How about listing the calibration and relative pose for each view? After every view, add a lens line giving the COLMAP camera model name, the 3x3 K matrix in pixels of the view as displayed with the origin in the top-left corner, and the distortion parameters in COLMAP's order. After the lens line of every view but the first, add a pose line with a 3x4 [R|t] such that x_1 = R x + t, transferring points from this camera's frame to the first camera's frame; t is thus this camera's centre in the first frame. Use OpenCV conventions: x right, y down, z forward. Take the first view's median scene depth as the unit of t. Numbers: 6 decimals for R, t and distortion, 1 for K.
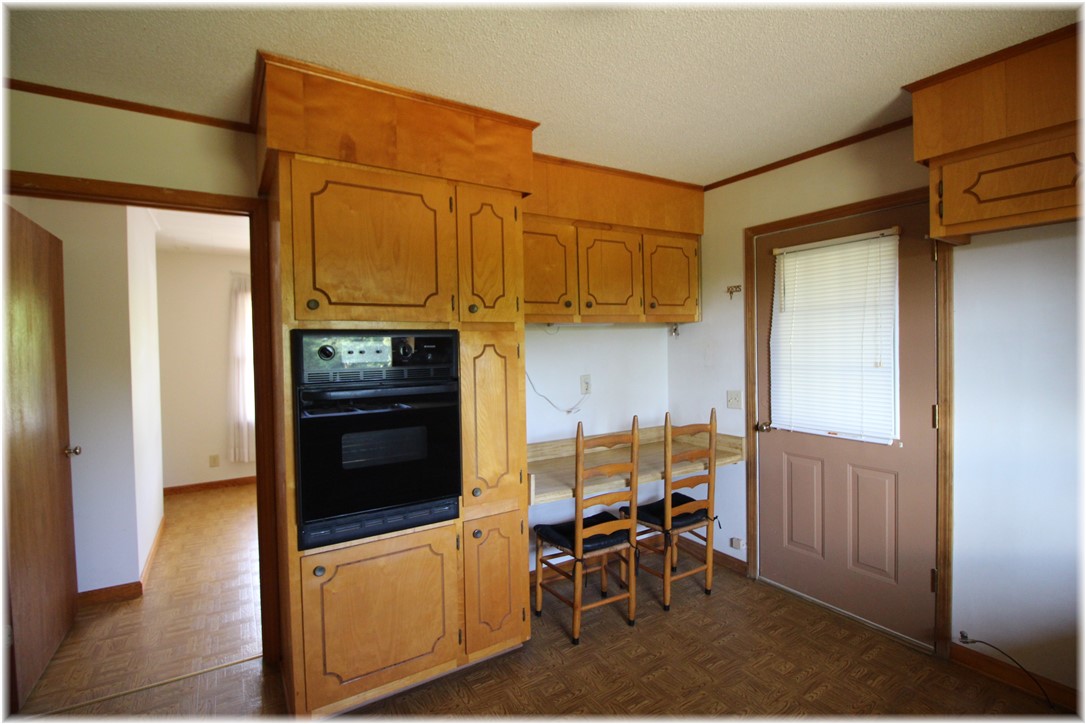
lens RADIAL K [[513.5, 0, 546.0], [0, 513.5, 356.6], [0, 0, 1]] dist [-0.000427, 0.000121]
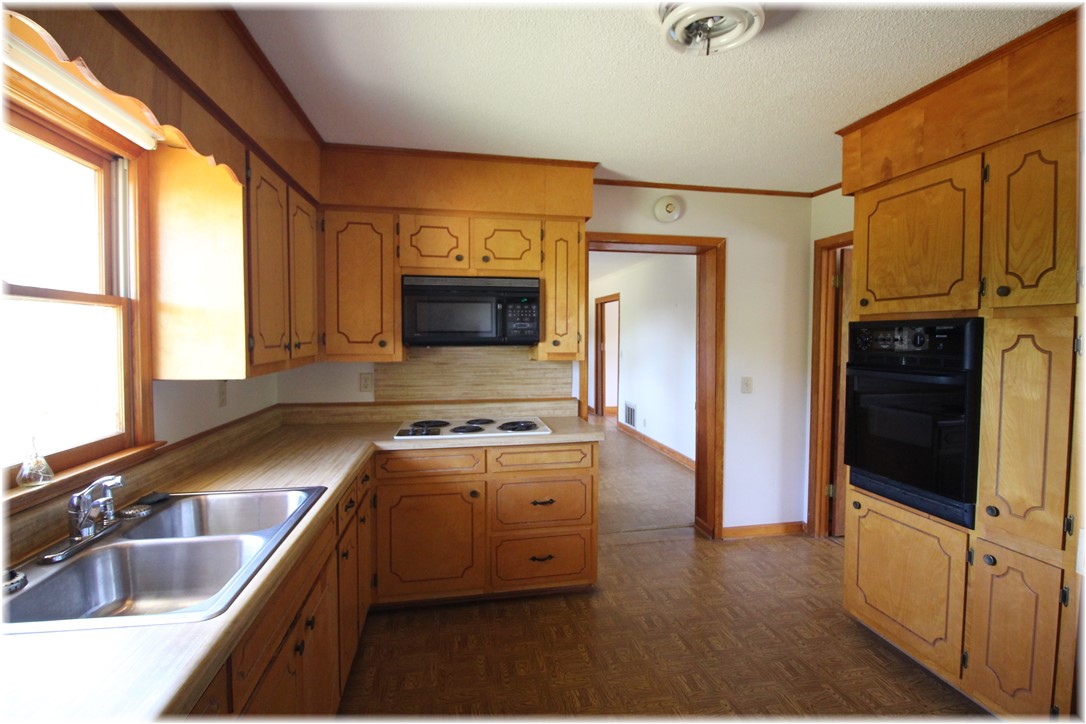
lens RADIAL K [[513.5, 0, 546.0], [0, 513.5, 356.6], [0, 0, 1]] dist [-0.000427, 0.000121]
pose [[-0.371889, 0.054333, -0.926686, 0.899797], [-0.013945, 0.997846, 0.064102, -0.030896], [0.928172, 0.036761, -0.370330, 0.624698]]
